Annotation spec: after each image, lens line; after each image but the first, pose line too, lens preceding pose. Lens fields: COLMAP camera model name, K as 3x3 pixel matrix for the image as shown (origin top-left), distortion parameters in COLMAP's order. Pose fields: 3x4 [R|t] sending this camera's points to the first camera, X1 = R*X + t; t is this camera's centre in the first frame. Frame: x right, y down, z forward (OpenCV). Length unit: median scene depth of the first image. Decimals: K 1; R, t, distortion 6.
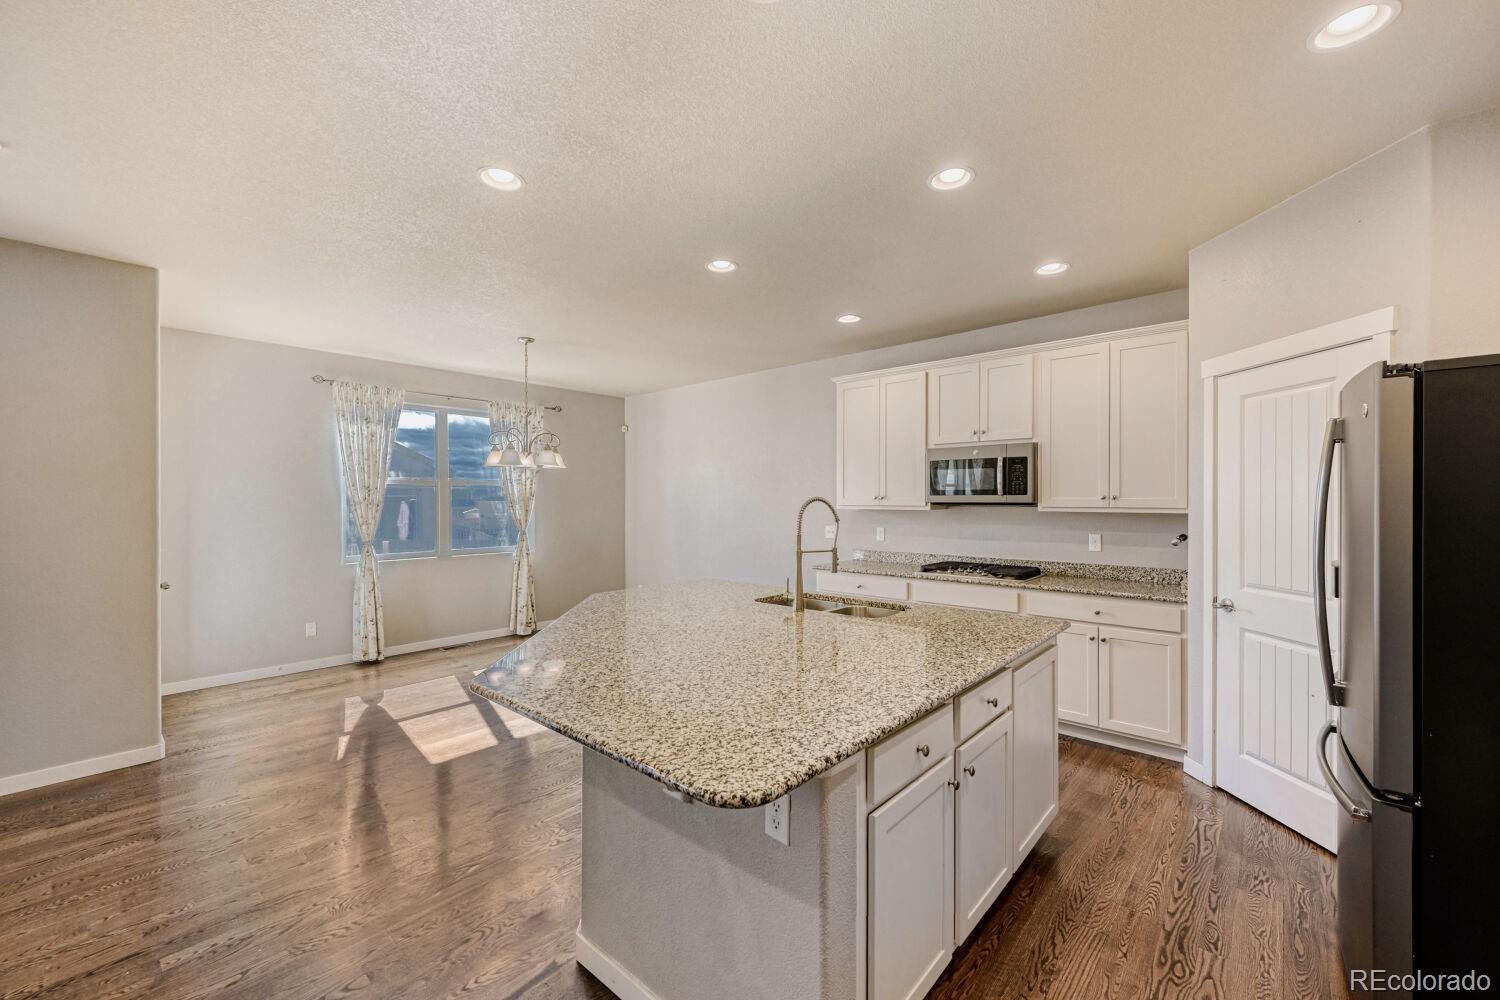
lens RADIAL K [[595.2, 0, 737.4], [0, 595.2, 500.1], [0, 0, 1]] dist [0.000868, -0.000312]
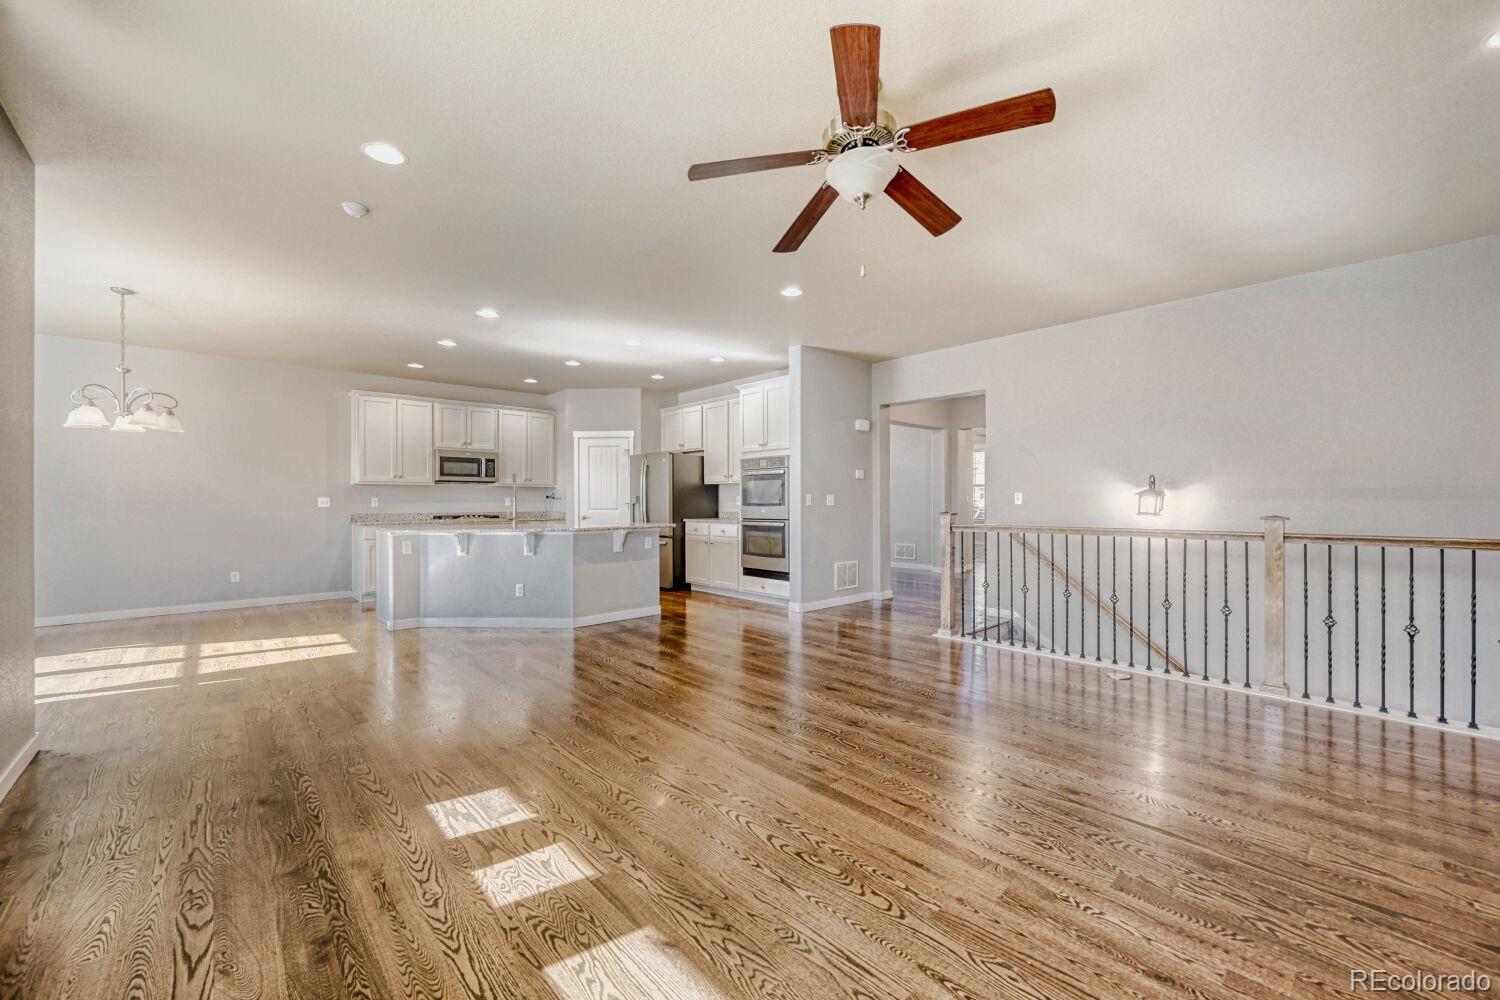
lens RADIAL K [[585.6, 0, 776.5], [0, 585.6, 494.5], [0, 0, 1]] dist [-0.001531, -0.000169]
pose [[0.062639, 0.014392, 0.997933, -1.549607], [0.003749, 0.999886, -0.014655, 0.086756], [-0.998029, 0.004659, 0.062577, -0.096092]]
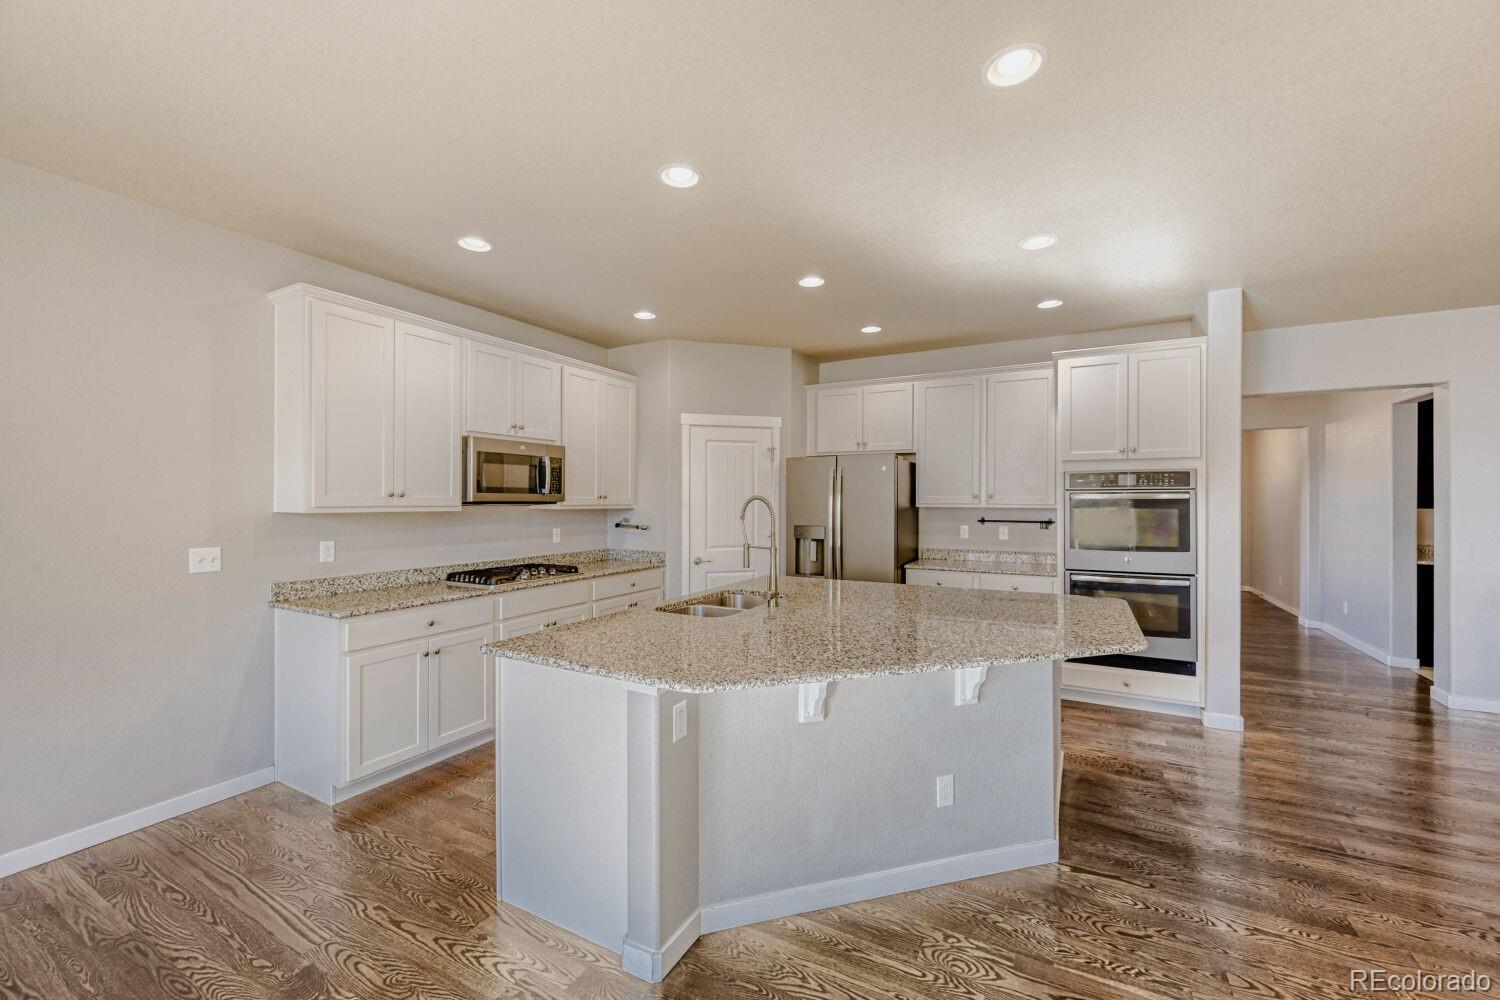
lens RADIAL K [[595.2, 0, 762.1], [0, 595.2, 495.2], [0, 0, 1]] dist [0.000868, -0.000312]
pose [[-0.252257, 0.009126, 0.967617, -0.680317], [0.000319, 0.999956, -0.009348, 0.003544], [-0.967660, -0.002049, -0.252249, 0.977697]]
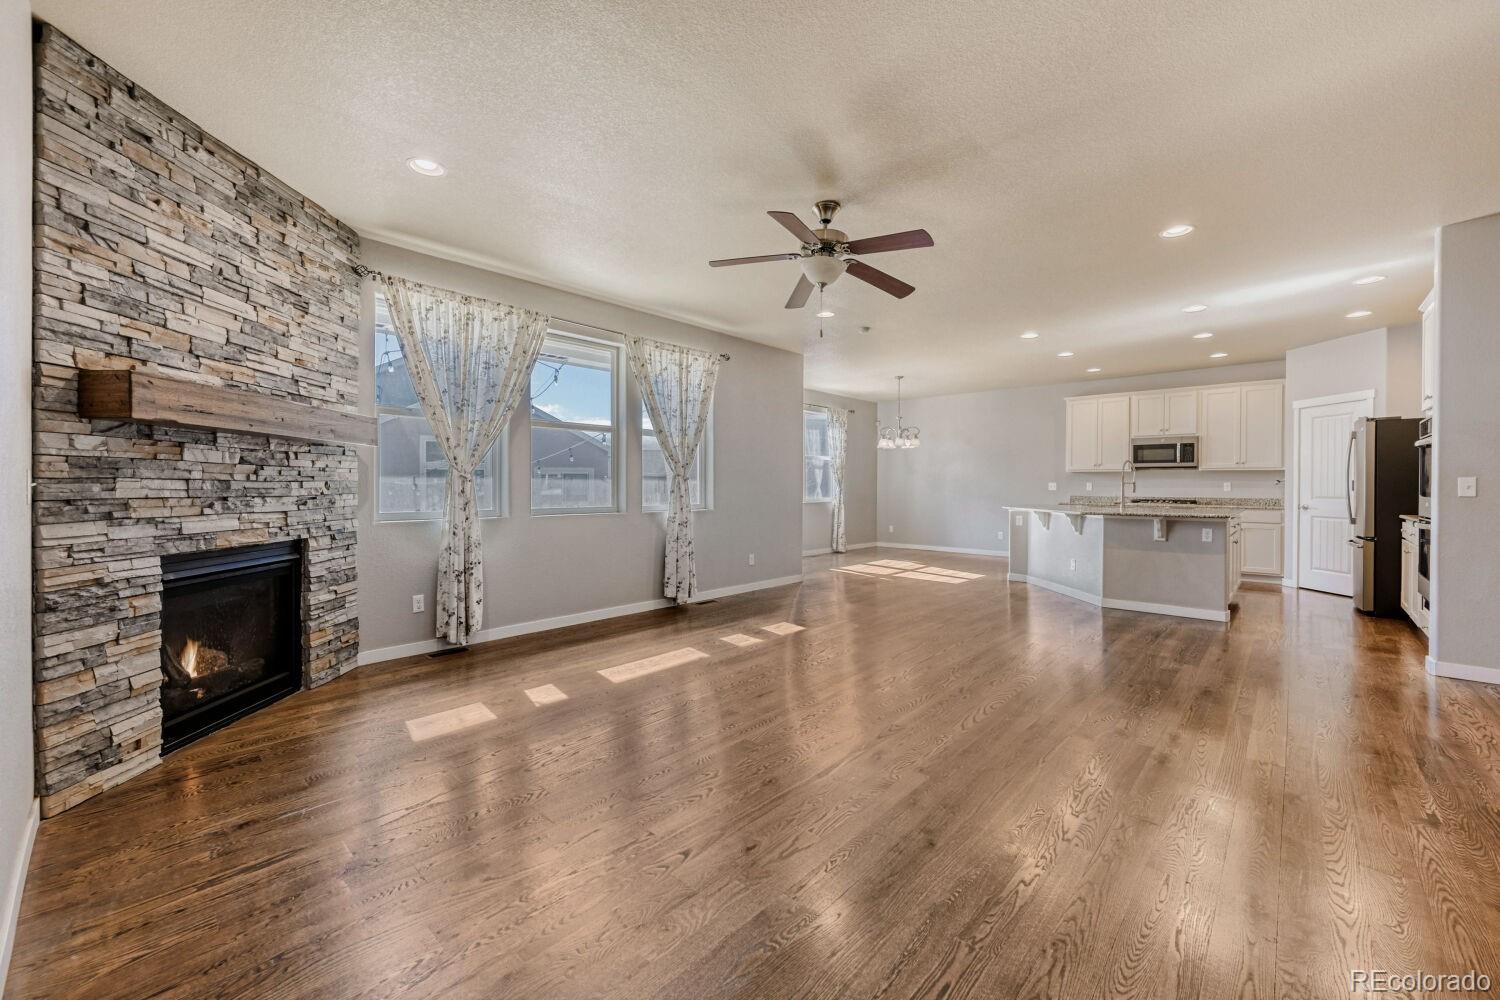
lens RADIAL K [[595.2, 0, 738.9], [0, 595.2, 487.7], [0, 0, 1]] dist [0.000868, -0.000312]
pose [[0.999947, 0.006538, -0.007948, -1.072680], [-0.006511, 0.999973, 0.003307, 0.083085], [0.007969, -0.003255, 0.999963, -1.052700]]
